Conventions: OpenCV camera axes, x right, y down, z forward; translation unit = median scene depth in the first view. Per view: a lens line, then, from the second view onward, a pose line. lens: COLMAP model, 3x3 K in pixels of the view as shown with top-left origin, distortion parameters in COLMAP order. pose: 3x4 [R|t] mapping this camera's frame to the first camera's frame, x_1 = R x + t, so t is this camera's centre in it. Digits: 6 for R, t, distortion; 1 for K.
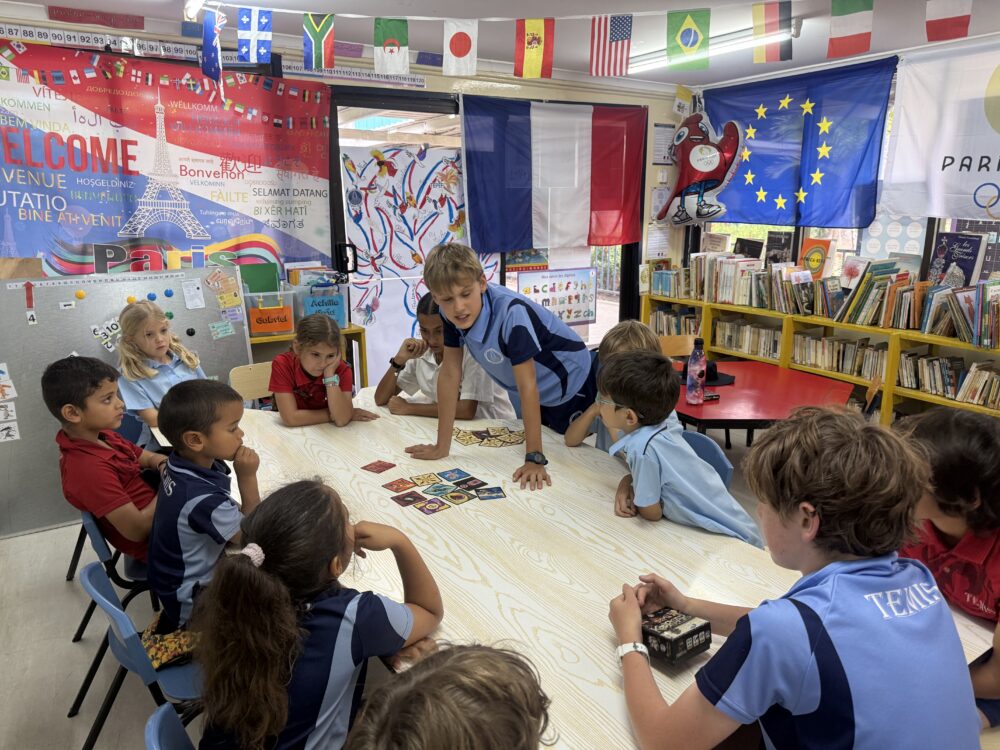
lens RADIAL K [[708.6, 0, 497.7], [0, 708.6, 388.9], [0, 0, 1]] dist [0.029068, -0.045870]
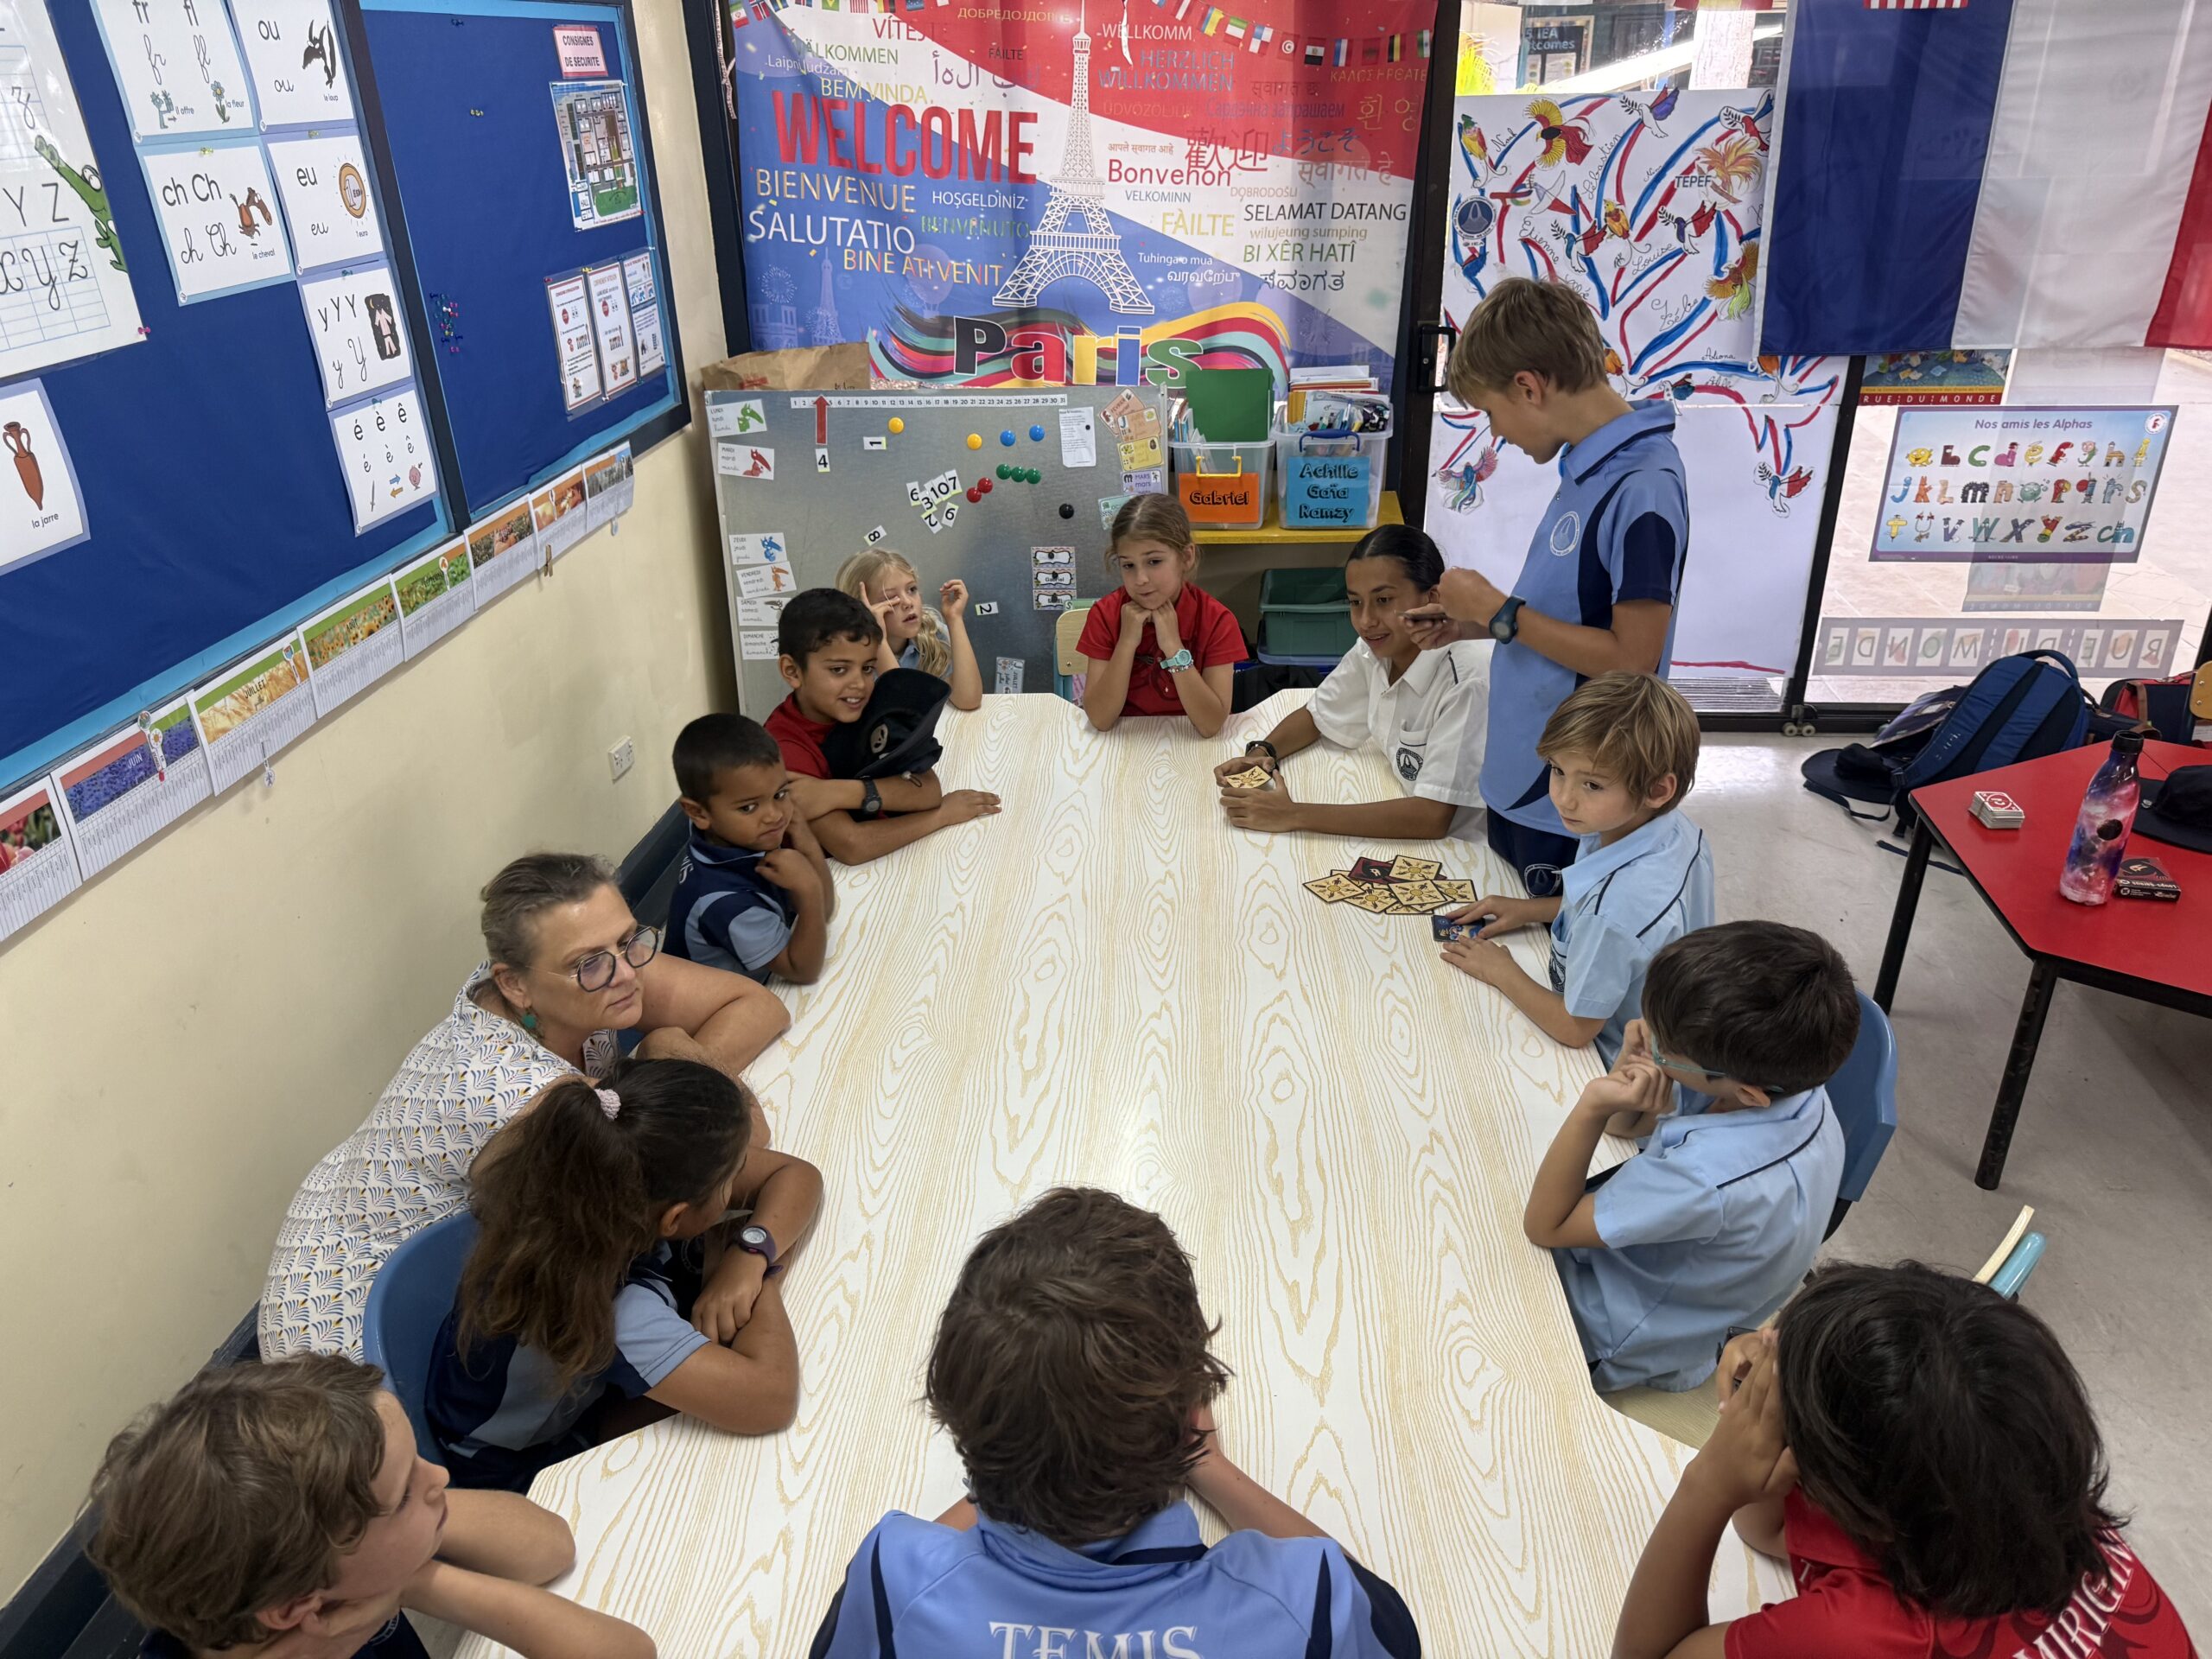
lens RADIAL K [[1567.4, 0, 1120.0], [0, 1567.4, 850.3], [0, 0, 1]] dist [0.029068, -0.045870]
pose [[0.808744, 0.251664, -0.531600, 0.259330], [-0.127880, 0.957451, 0.258716, -0.131076], [0.574090, -0.141255, 0.806516, 0.041167]]
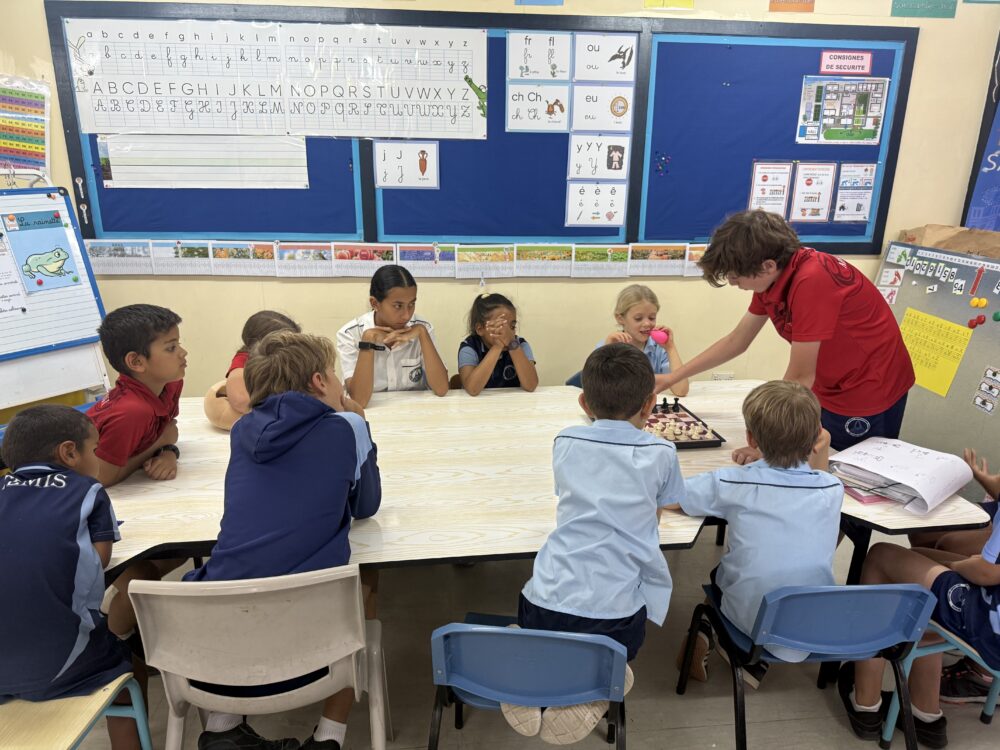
lens RADIAL K [[708.6, 0, 493.5], [0, 708.6, 388.3], [0, 0, 1]] dist [0.029068, -0.045870]
pose [[-0.446440, 0.261874, -0.855636, 0.419710], [-0.235554, 0.888097, 0.394713, -0.187157], [0.863253, 0.377765, -0.334797, 0.716337]]
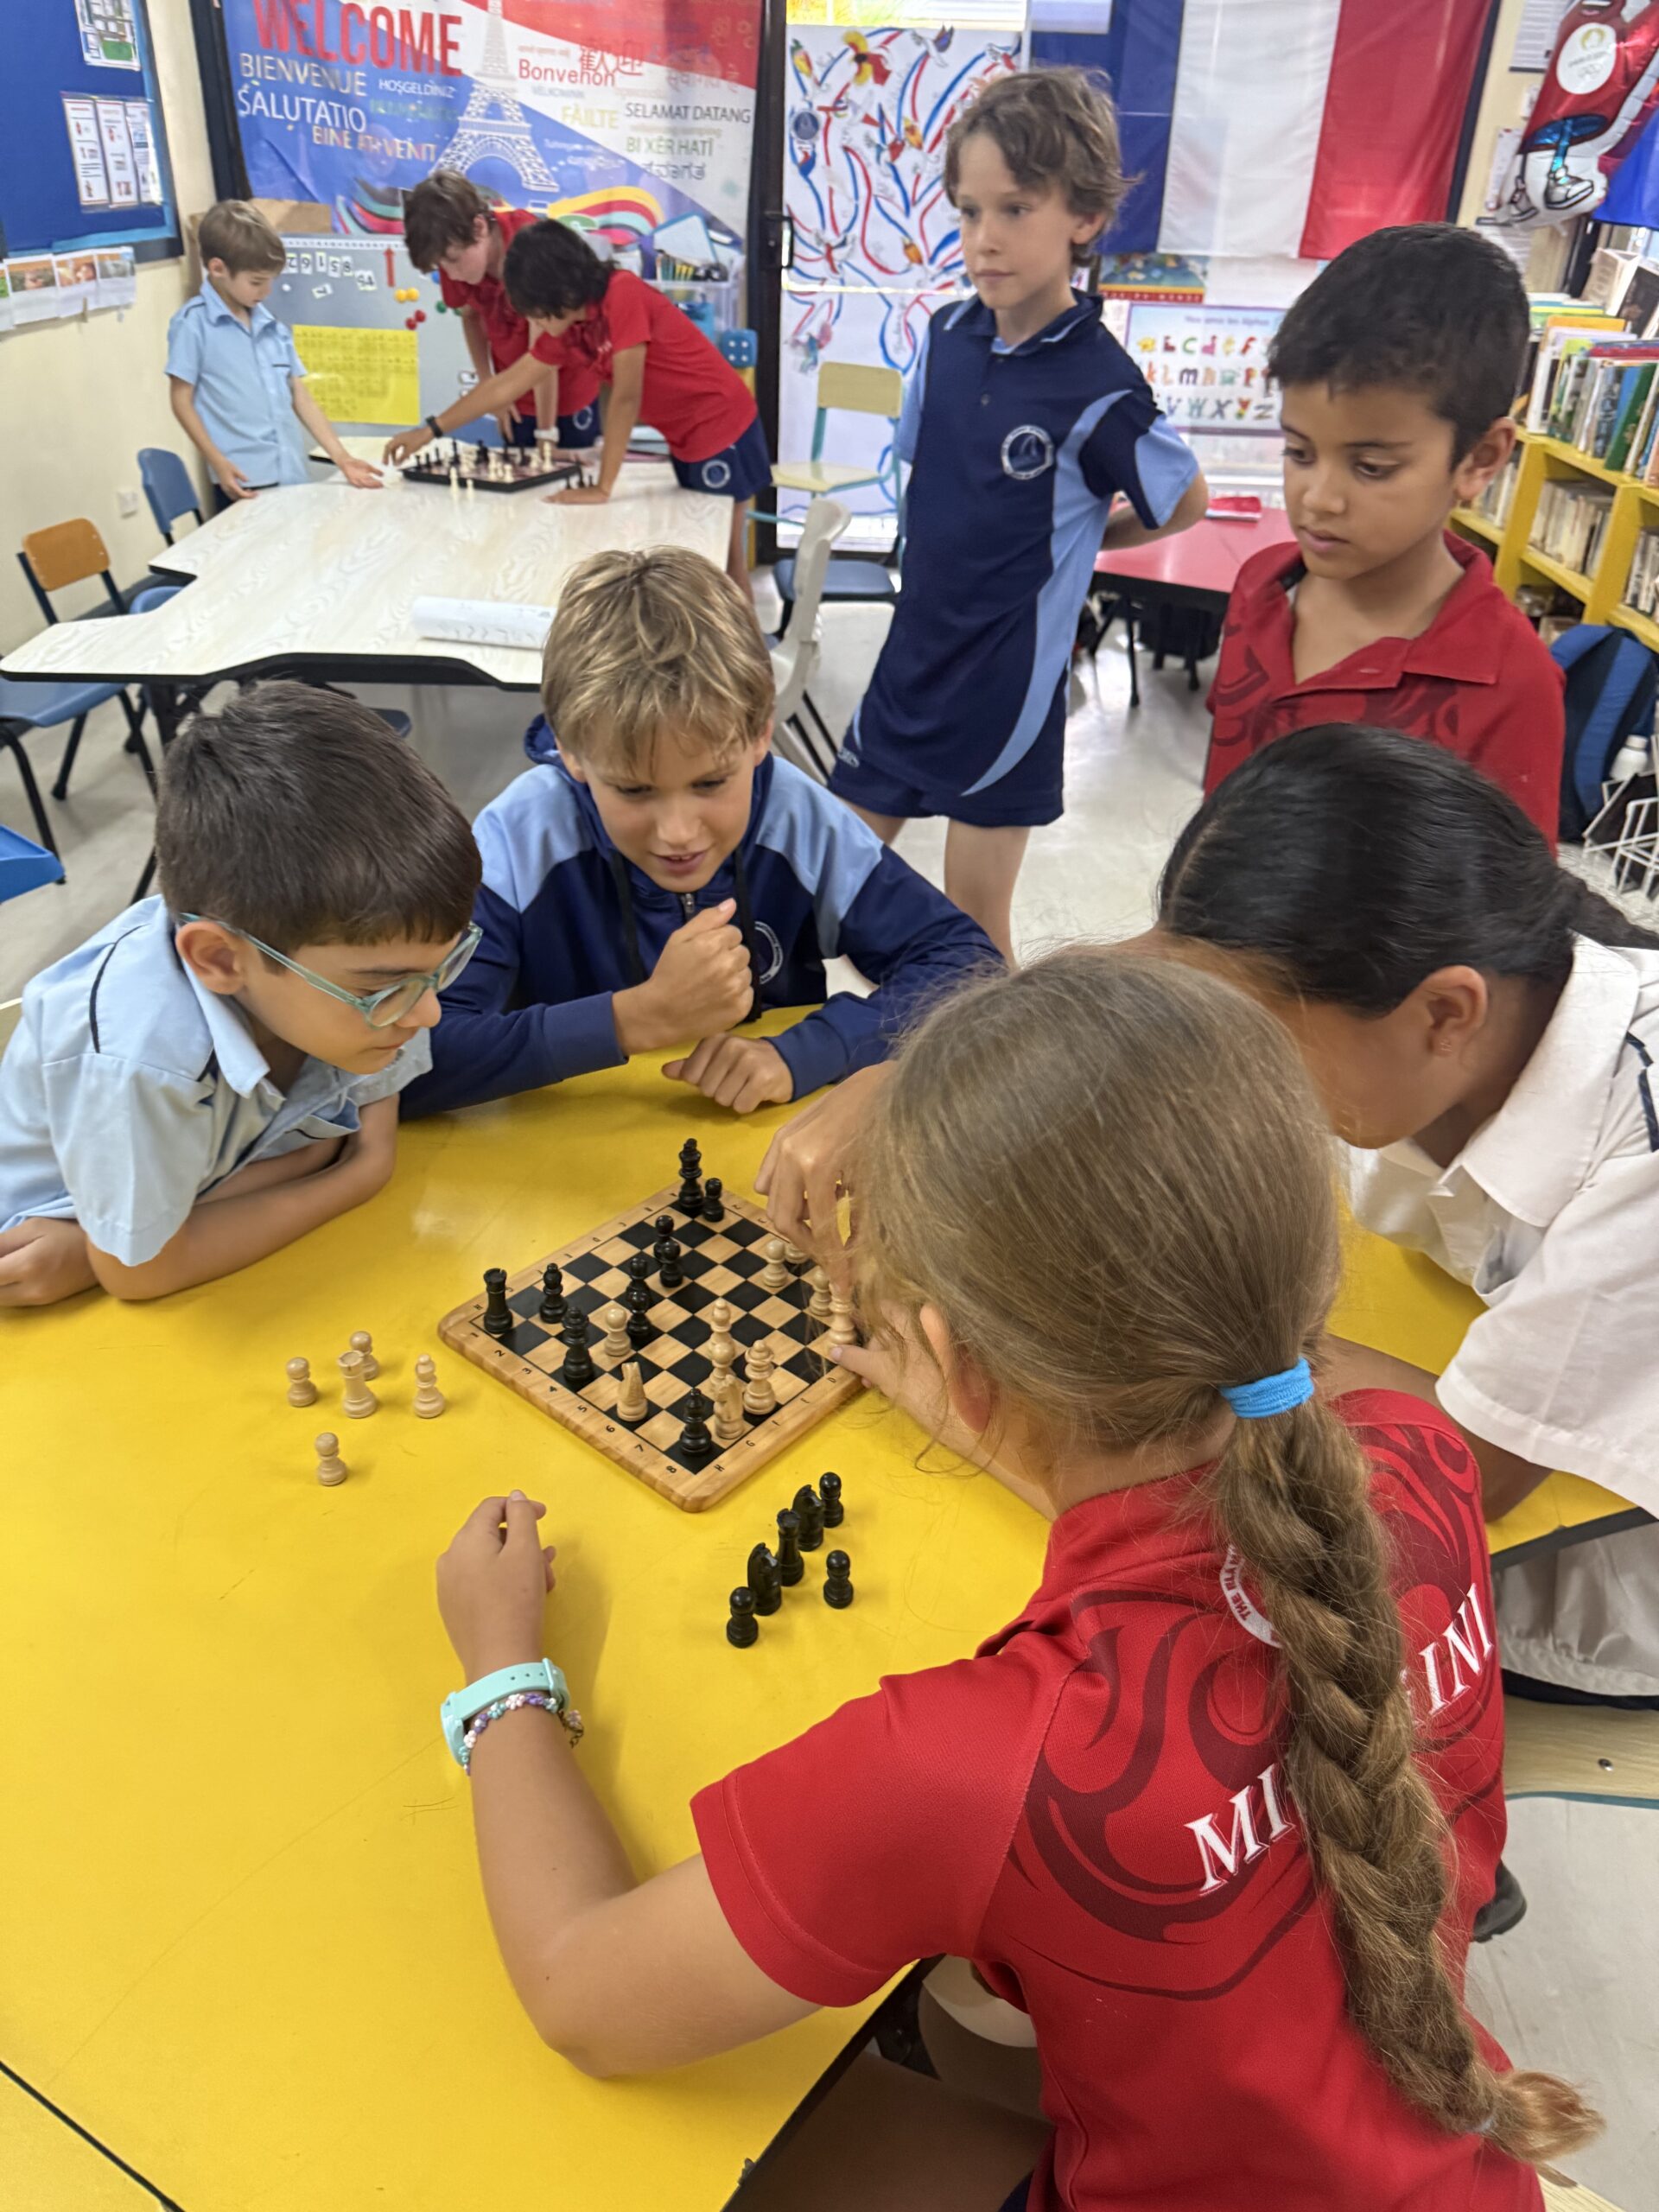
lens RADIAL K [[1567.4, 0, 836.6], [0, 1567.4, 1103.0], [0, 0, 1]] dist [0.029068, -0.045870]
pose [[0.854838, 0.298004, -0.424789, 0.646511], [-0.165533, 0.932483, 0.321052, 0.056330], [0.491783, -0.204131, 0.846451, -0.234296]]
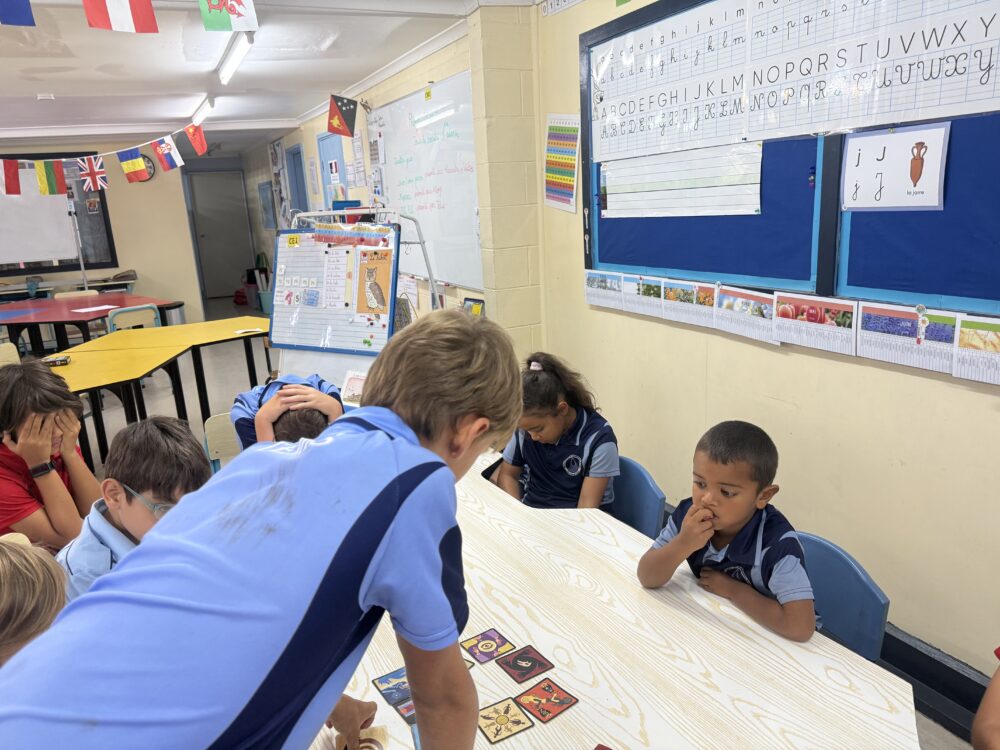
lens RADIAL K [[713.8, 0, 495.8], [0, 713.8, 391.1], [0, 0, 1]] dist [0.005727, -0.009187]
pose [[-0.995732, 0.038234, 0.083996, -0.086126], [0.074801, 0.867441, 0.491885, -0.195317], [-0.054055, 0.496069, -0.866599, 0.758635]]
